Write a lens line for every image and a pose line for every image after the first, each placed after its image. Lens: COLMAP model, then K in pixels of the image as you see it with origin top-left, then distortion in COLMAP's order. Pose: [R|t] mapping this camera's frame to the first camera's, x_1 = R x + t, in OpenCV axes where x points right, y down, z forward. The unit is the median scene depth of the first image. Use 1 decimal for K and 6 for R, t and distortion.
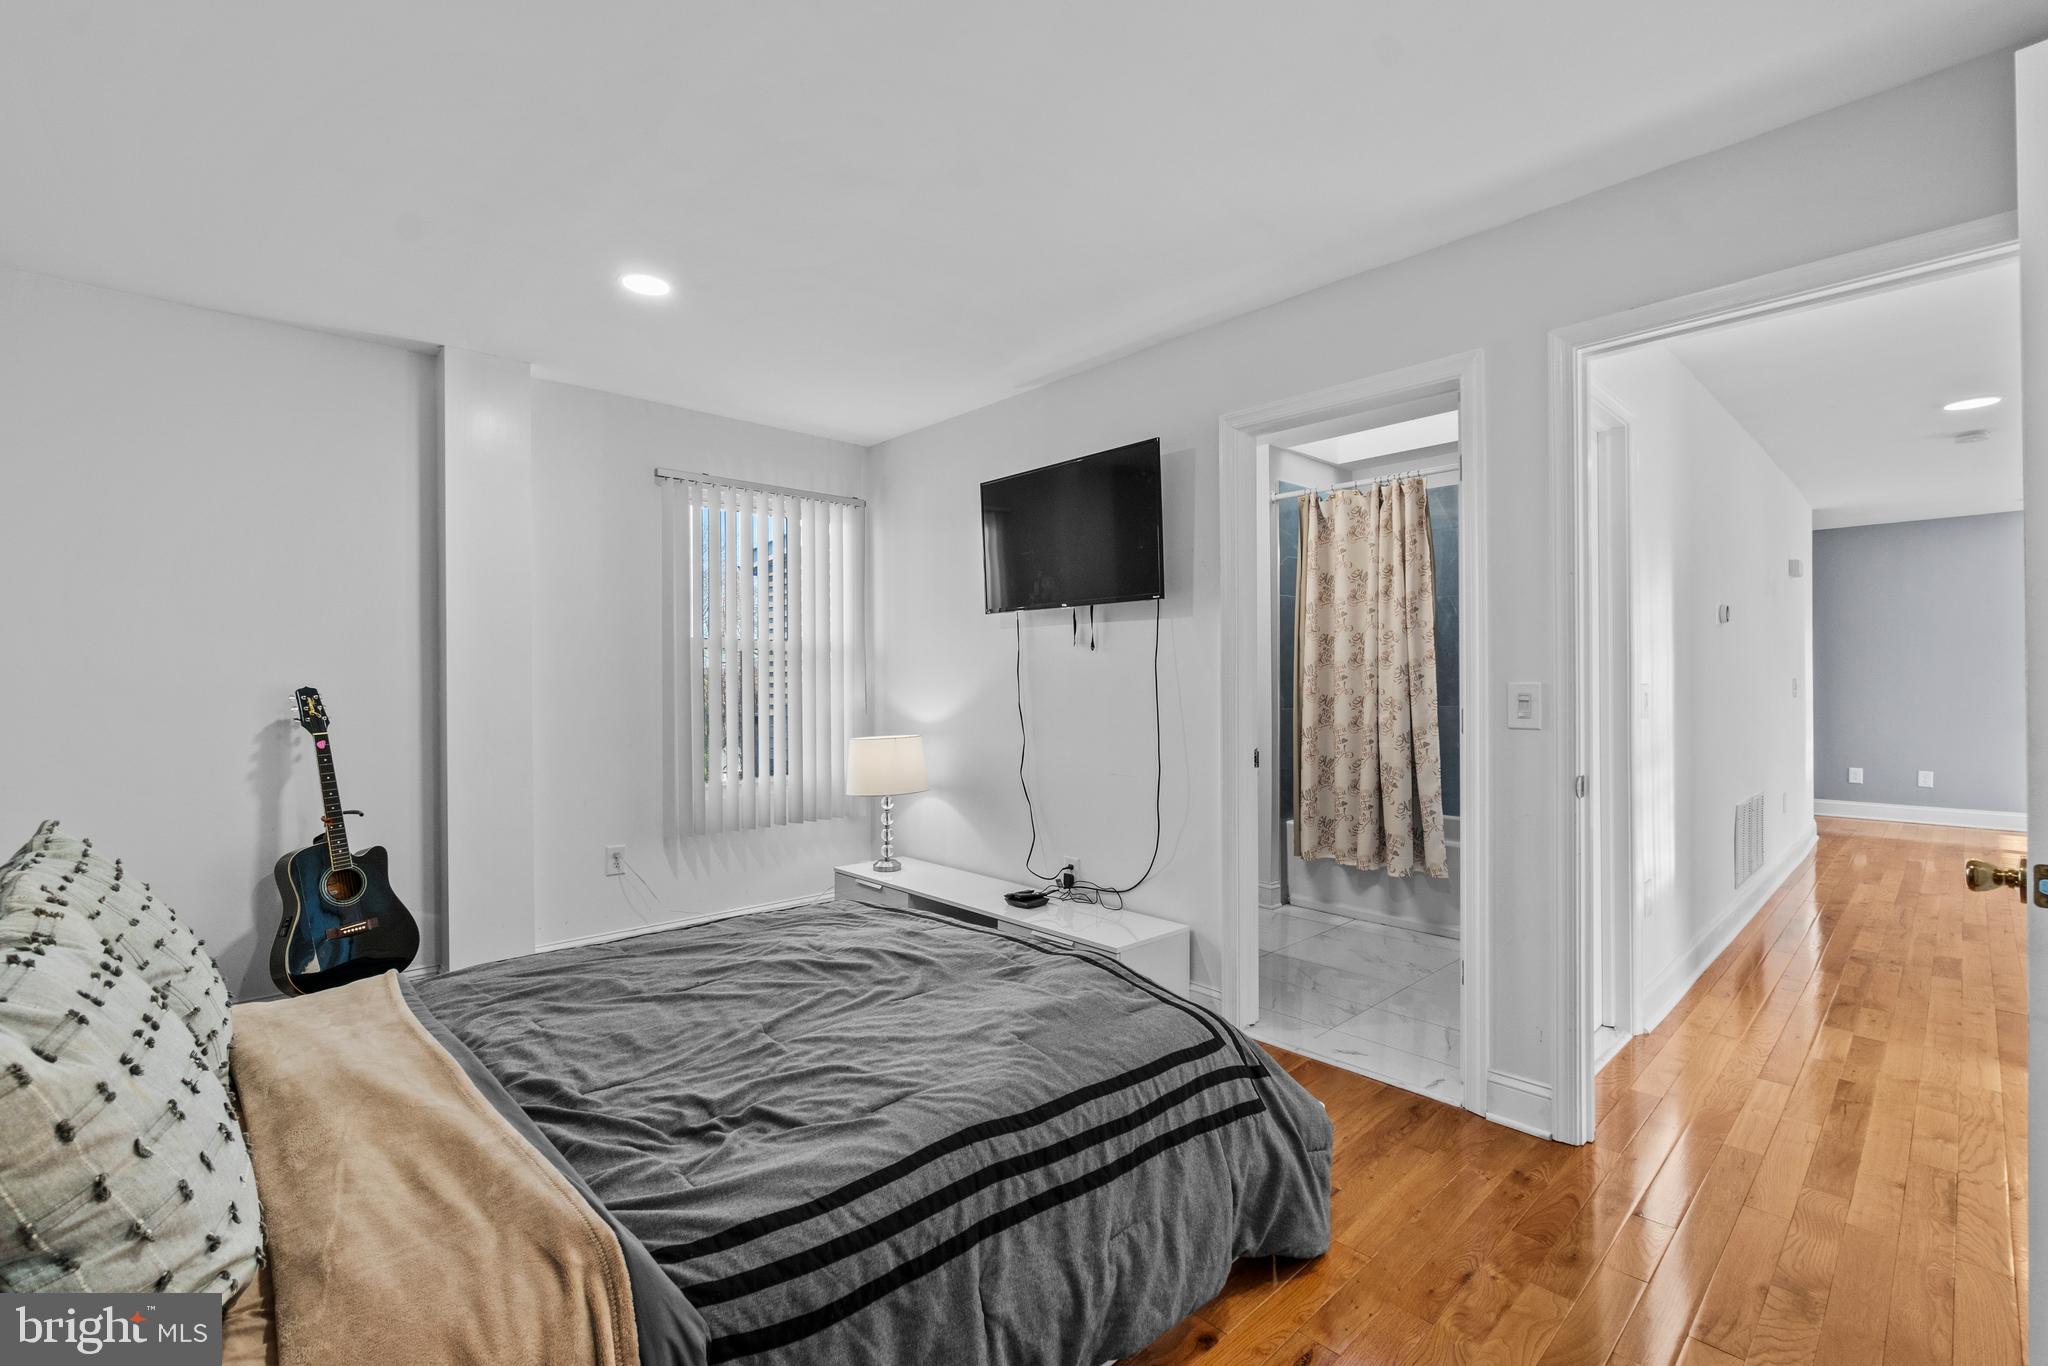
lens RADIAL K [[901.8, 0, 1009.9], [0, 901.8, 671.9], [0, 0, 1]] dist [-0.002285, -0.000726]
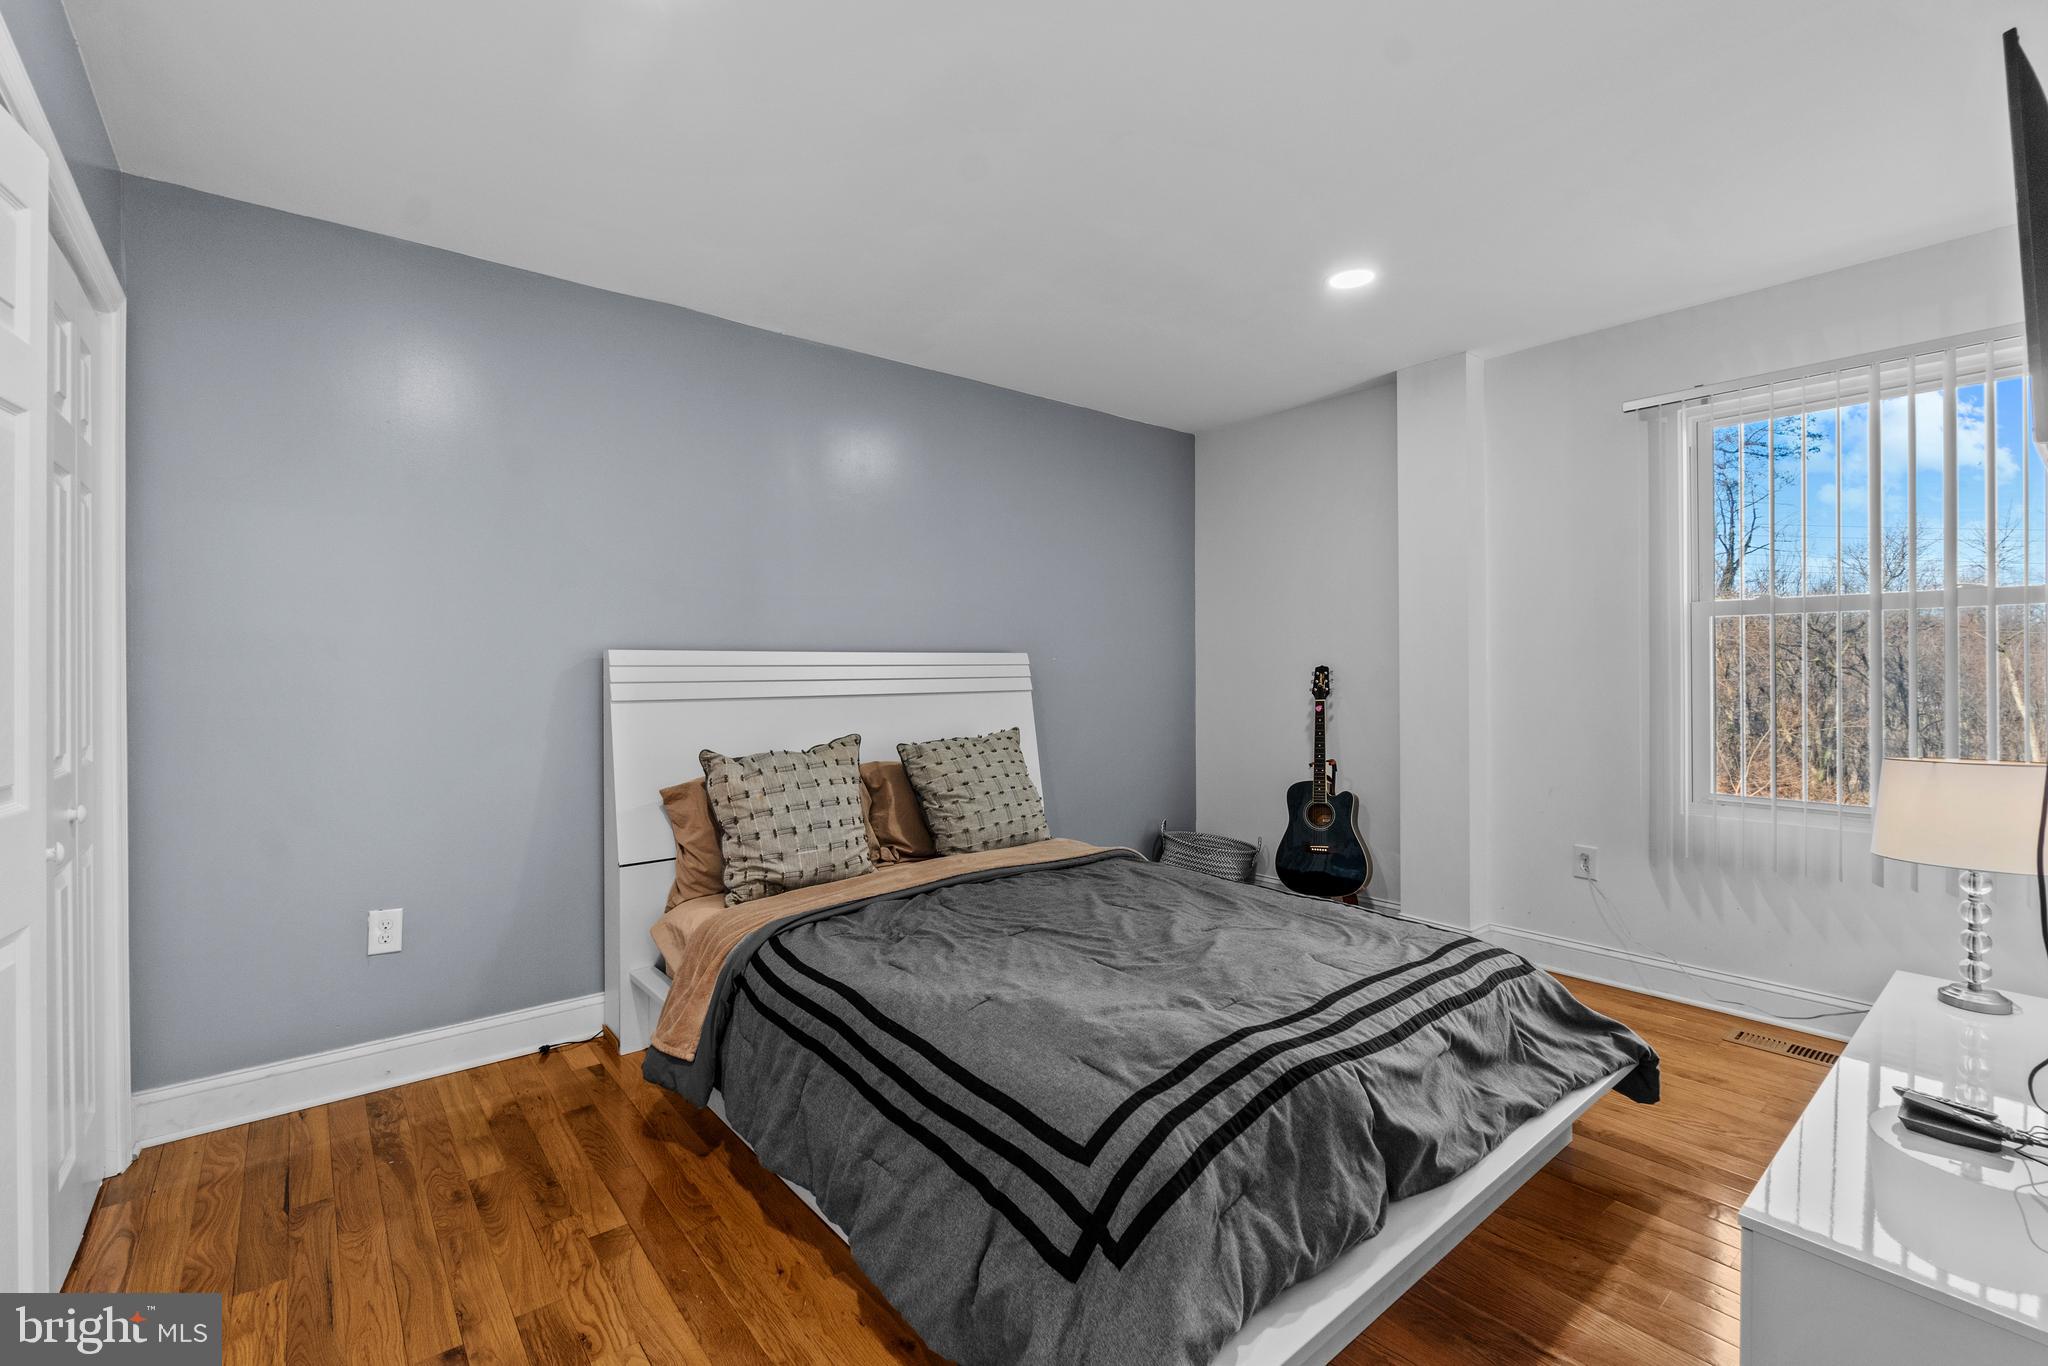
lens RADIAL K [[901.8, 0, 1009.9], [0, 901.8, 671.9], [0, 0, 1]] dist [-0.002285, -0.000726]
pose [[-0.068229, 0.012543, -0.997591, 0.617610], [0.012990, 0.999847, 0.011683, 0.004267], [0.997585, -0.012161, -0.068382, 0.636100]]
